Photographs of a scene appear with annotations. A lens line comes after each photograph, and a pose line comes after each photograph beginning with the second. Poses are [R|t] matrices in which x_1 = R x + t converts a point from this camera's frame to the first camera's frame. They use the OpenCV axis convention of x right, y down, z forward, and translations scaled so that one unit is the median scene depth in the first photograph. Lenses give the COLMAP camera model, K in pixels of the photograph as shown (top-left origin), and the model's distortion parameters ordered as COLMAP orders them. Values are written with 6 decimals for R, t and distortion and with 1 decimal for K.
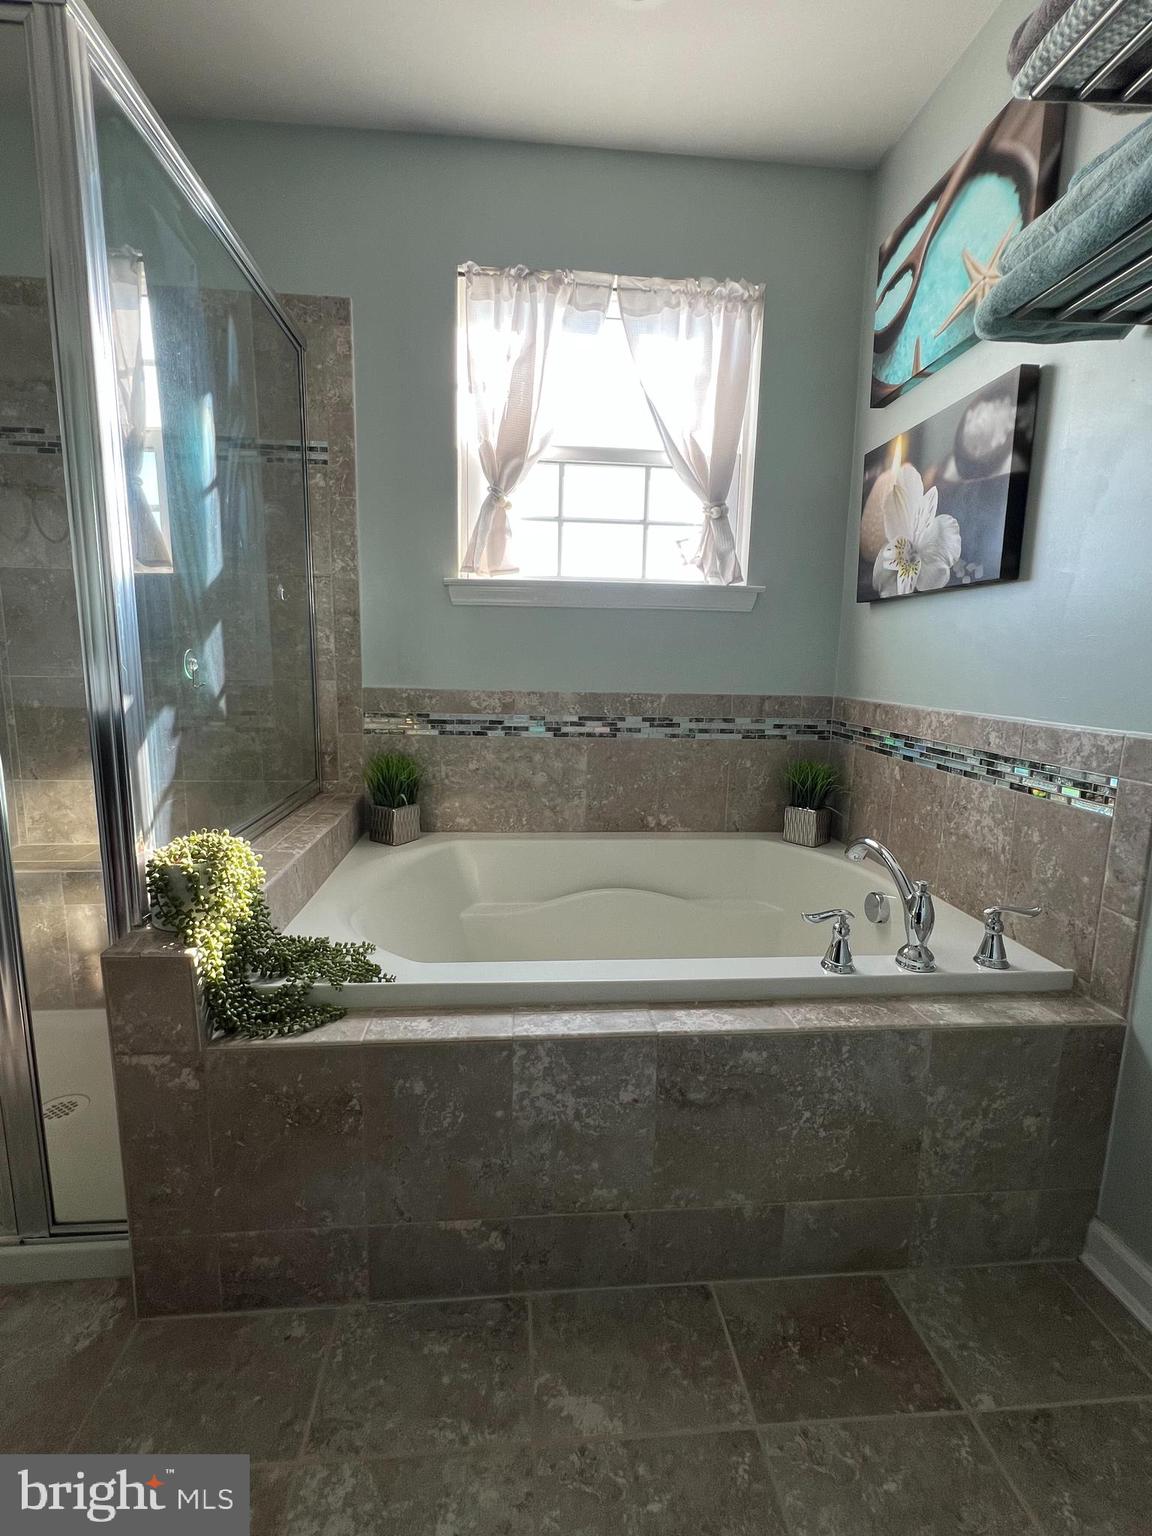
lens RADIAL K [[696.8, 0, 575.8], [0, 696.8, 769.2], [0, 0, 1]] dist [-0.001737, 0.000022]
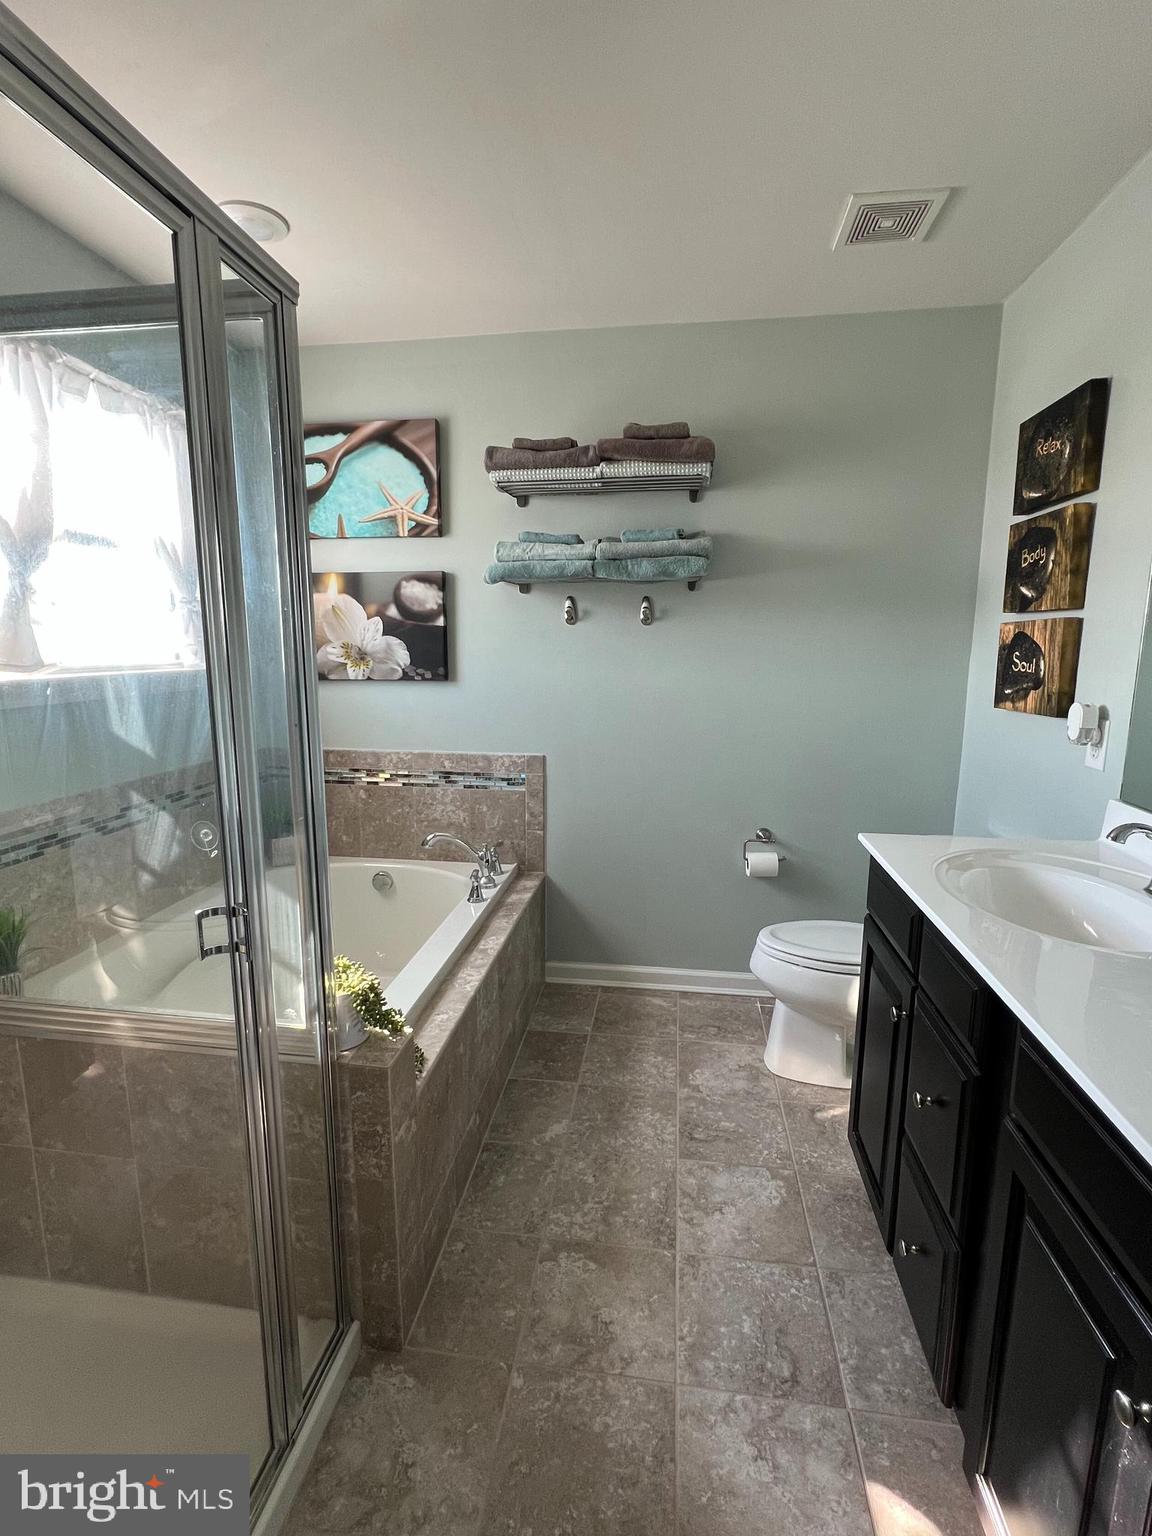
lens RADIAL K [[741.4, 0, 568.6], [0, 741.4, 770.6], [0, 0, 1]] dist [0.006610, -0.000795]
pose [[0.225910, -0.183151, 0.956776, -0.996882], [0.153489, 0.976591, 0.150703, -0.224315], [-0.961980, 0.112809, 0.248733, 0.164694]]
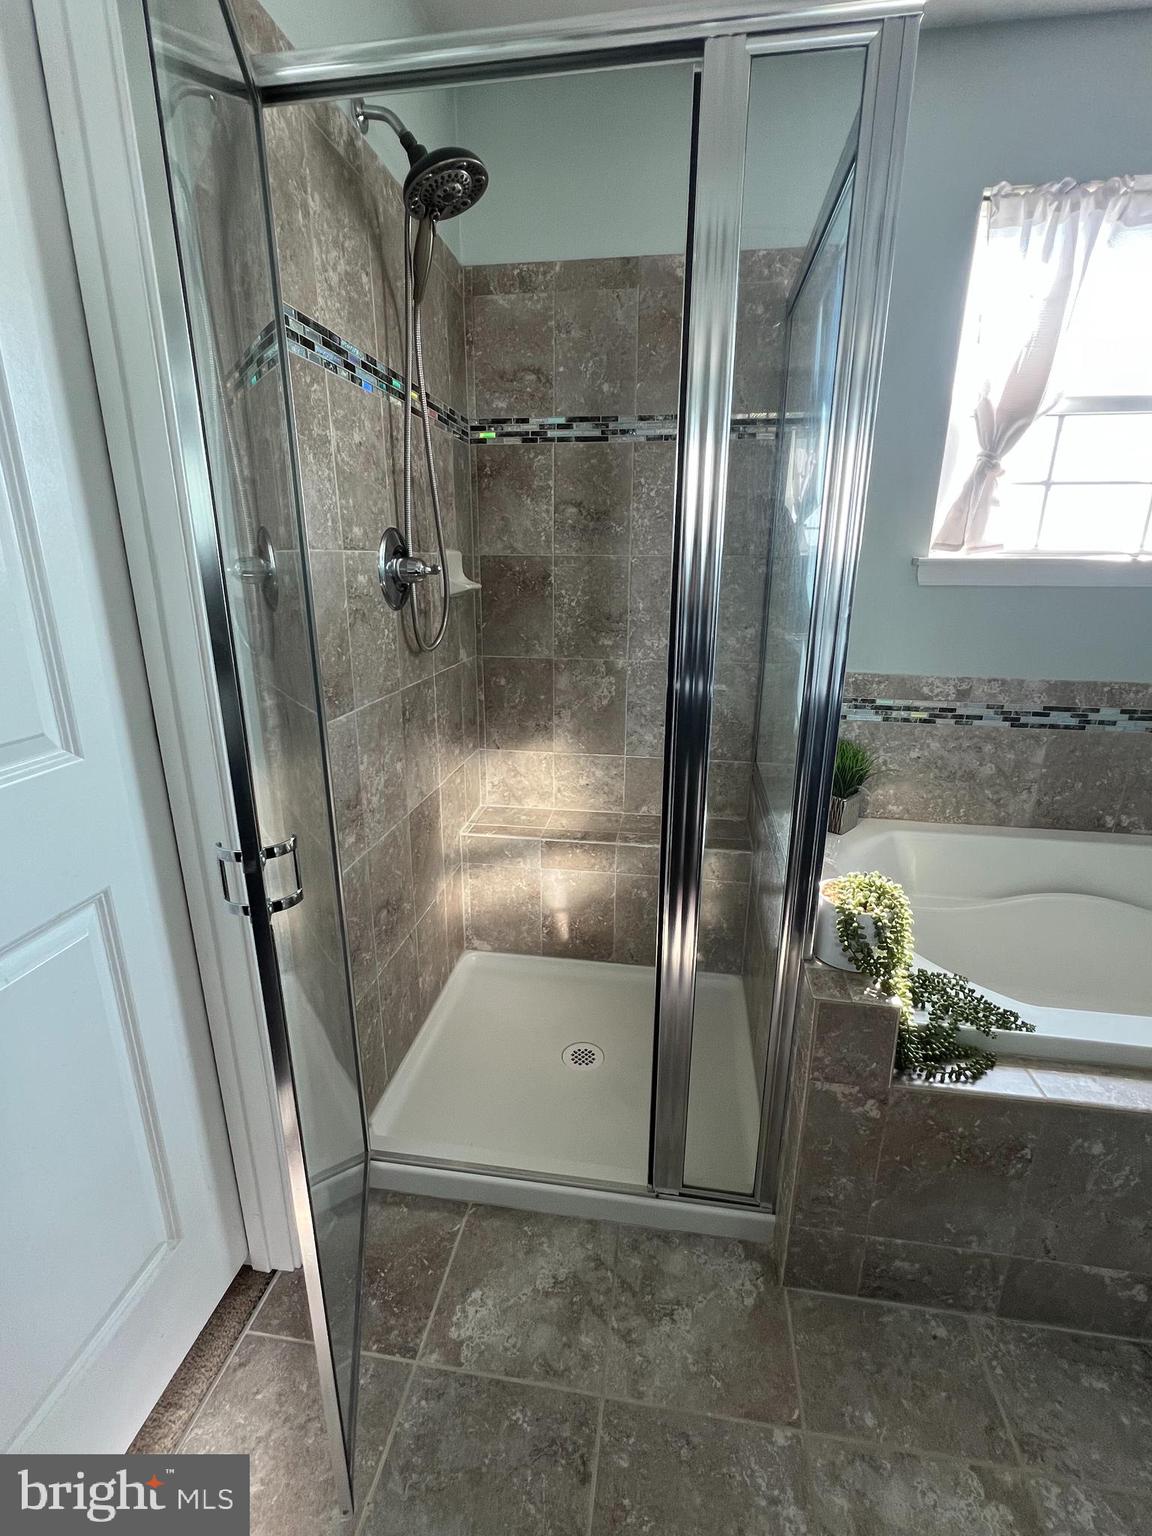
lens RADIAL K [[696.8, 0, 573.8], [0, 696.8, 770.3], [0, 0, 1]] dist [-0.001737, 0.000022]
pose [[0.970719, 0.058020, -0.233105, -0.451635], [-0.026467, 0.990318, 0.136271, -0.120556], [0.238754, -0.126111, 0.962856, -0.047861]]
